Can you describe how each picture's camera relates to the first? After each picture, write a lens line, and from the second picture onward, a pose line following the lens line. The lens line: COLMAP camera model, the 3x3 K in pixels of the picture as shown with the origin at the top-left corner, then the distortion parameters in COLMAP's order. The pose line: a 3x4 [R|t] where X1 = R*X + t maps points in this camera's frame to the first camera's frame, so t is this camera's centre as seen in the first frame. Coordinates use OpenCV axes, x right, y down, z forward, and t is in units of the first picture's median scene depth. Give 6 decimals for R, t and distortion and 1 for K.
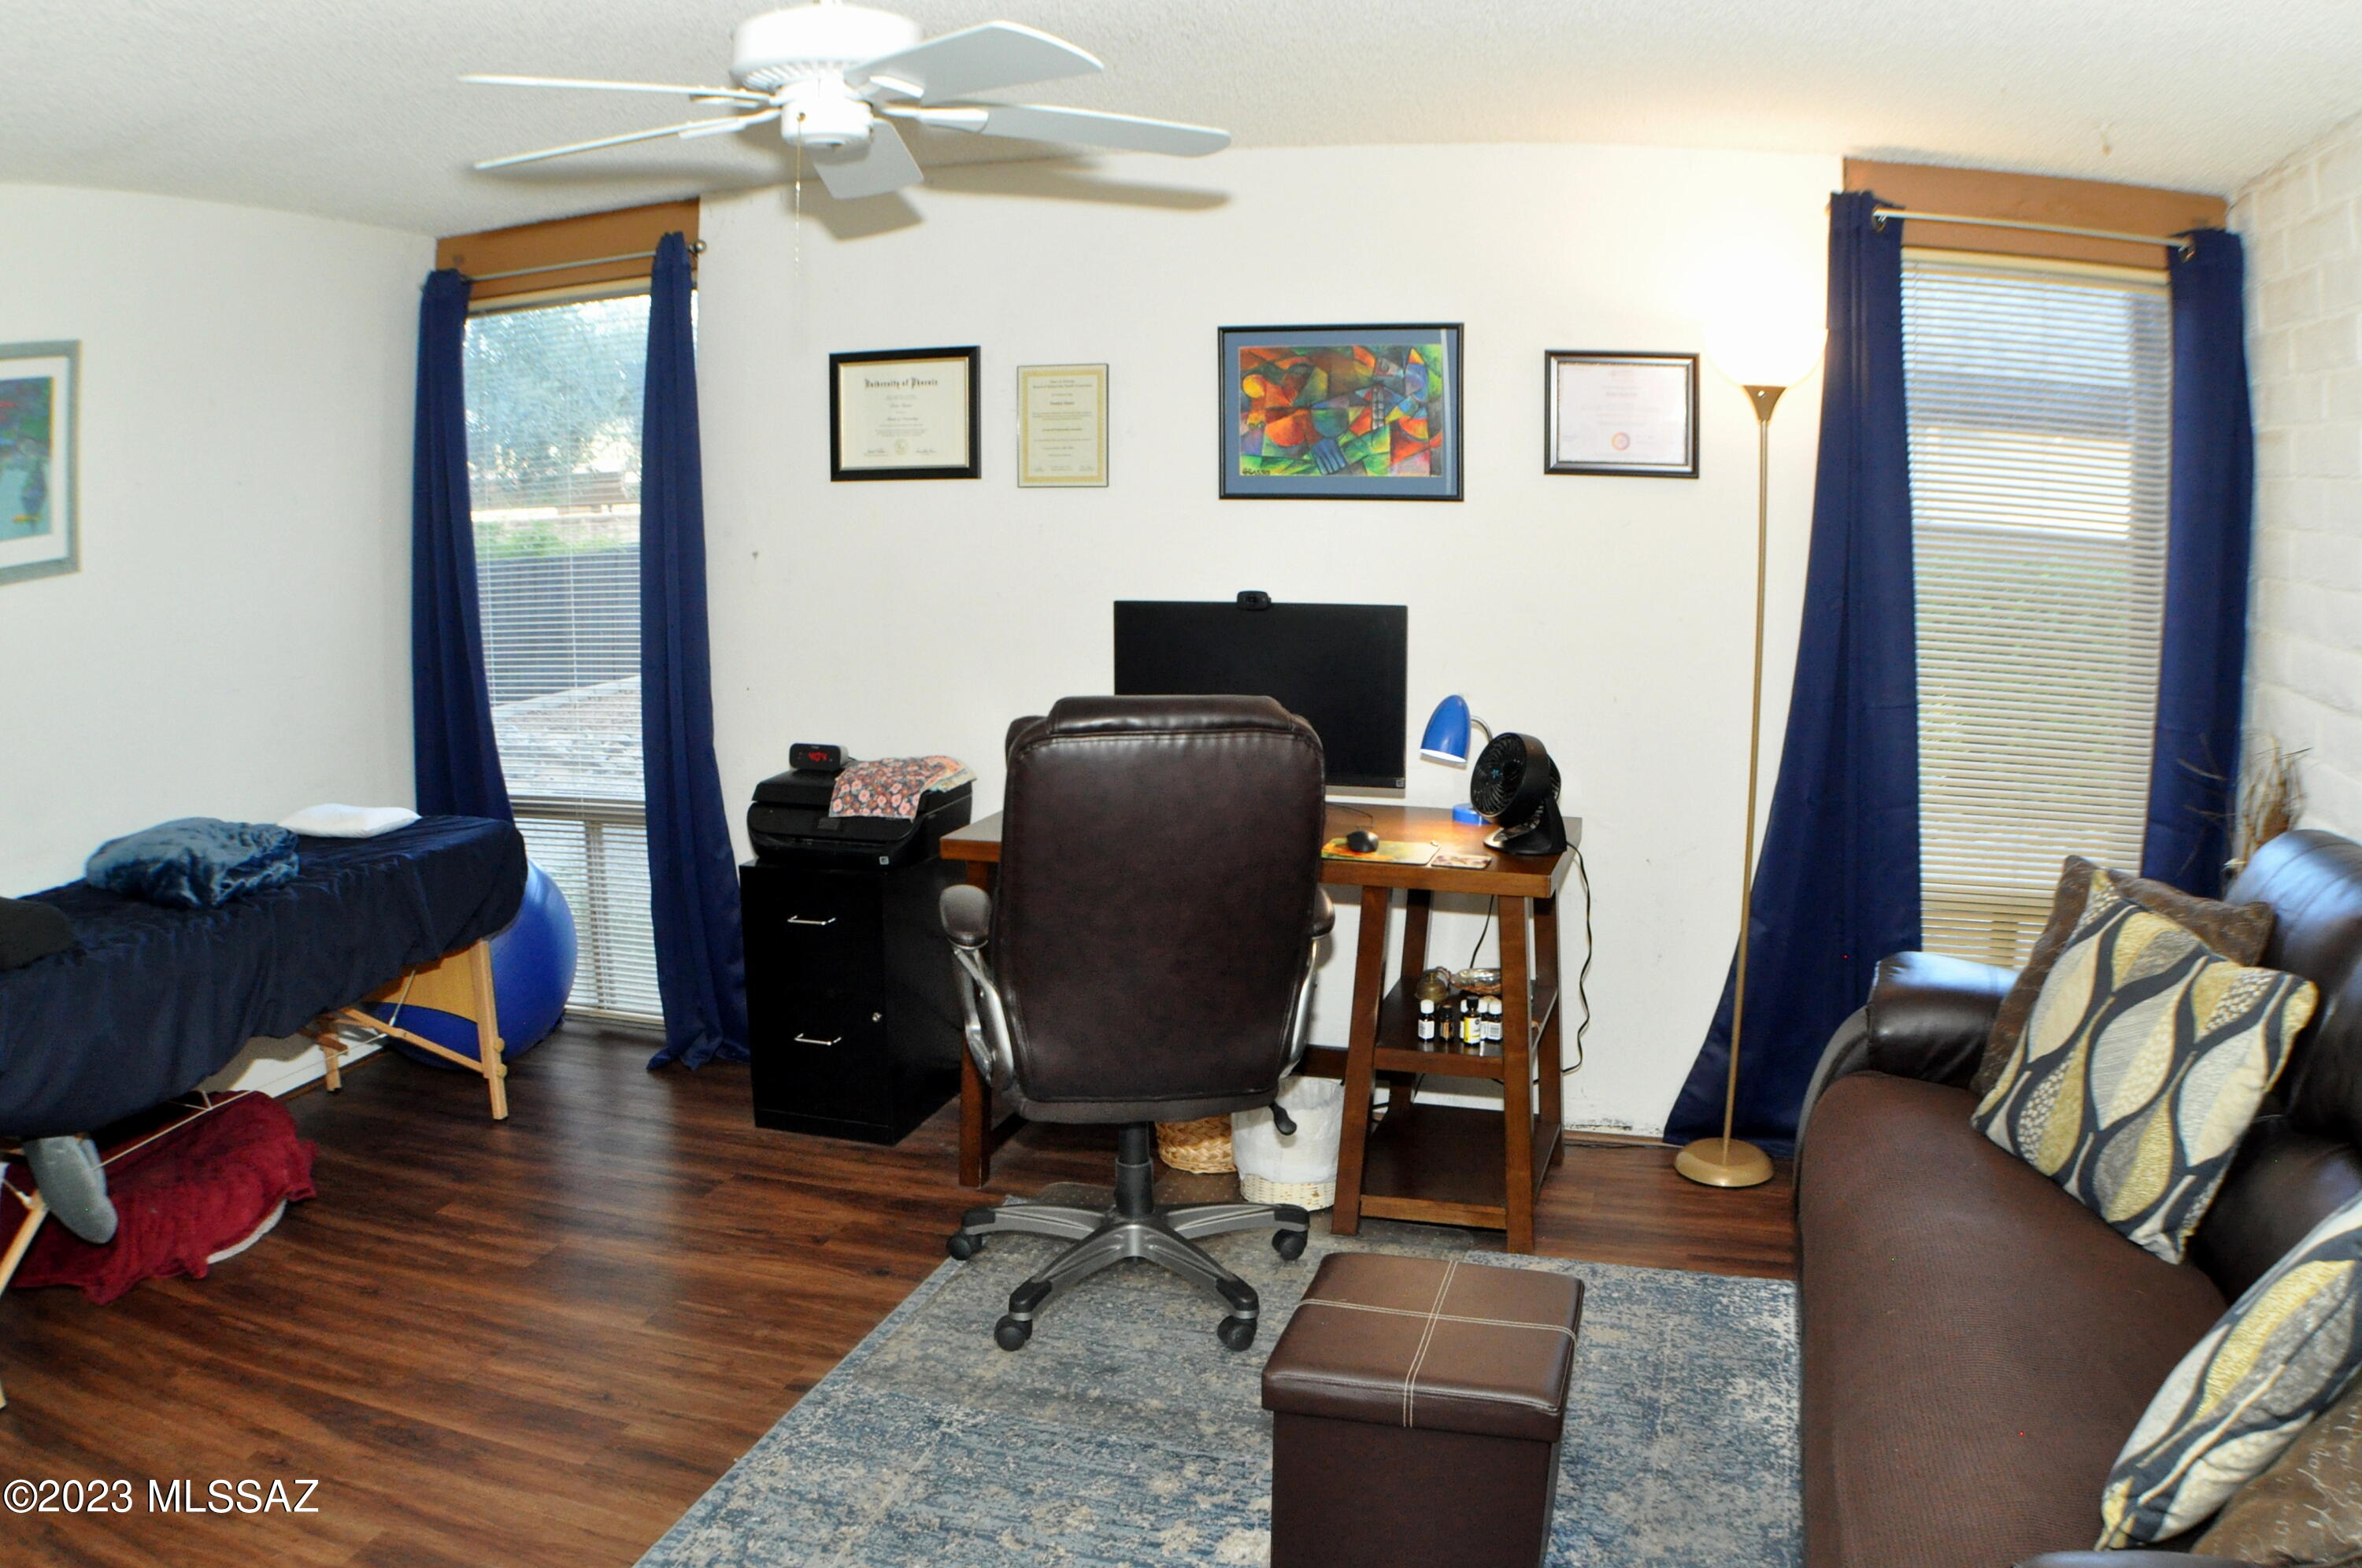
lens RADIAL K [[1911.5, 0, 1181.0], [0, 1911.5, 784.0], [0, 0, 1]] dist [-0.269130, 0.009977]
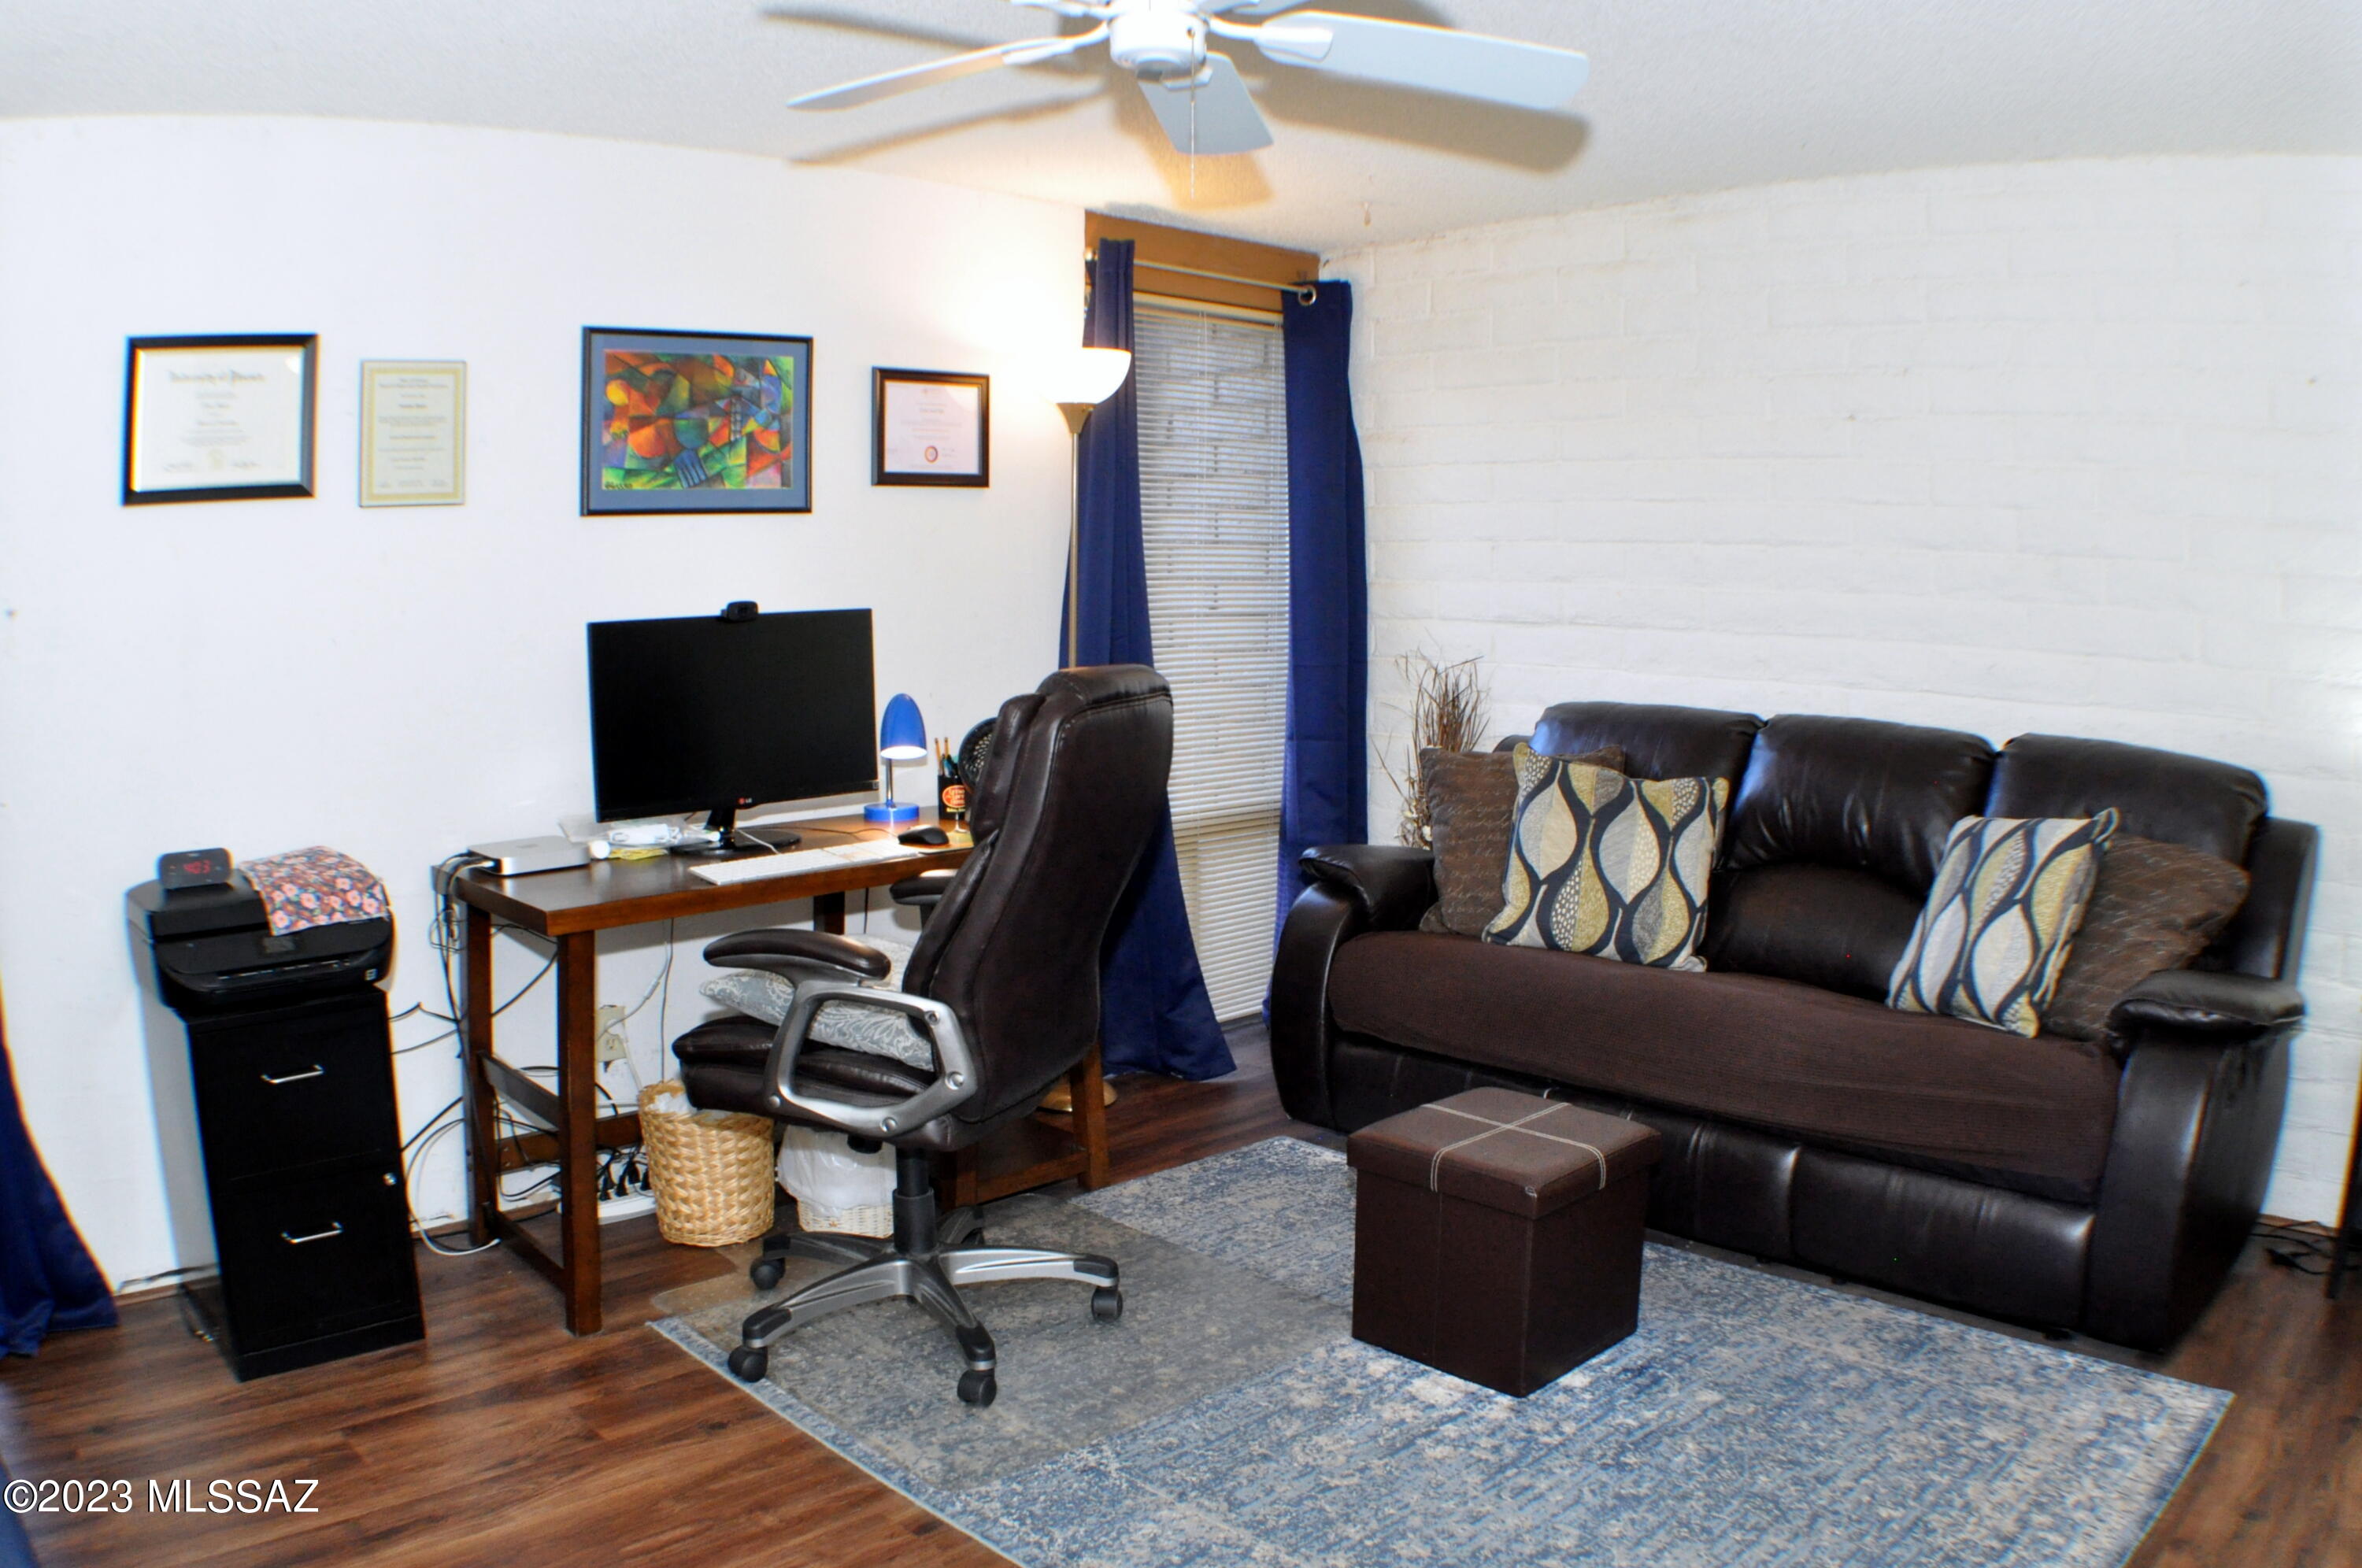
lens RADIAL K [[1911.5, 0, 1181.0], [0, 1911.5, 784.0], [0, 0, 1]] dist [-0.269130, 0.009977]
pose [[0.461450, -0.111064, 0.880187, -0.656704], [0.155180, 0.986942, 0.043179, -0.018394], [-0.873489, 0.116662, 0.472659, 0.362143]]
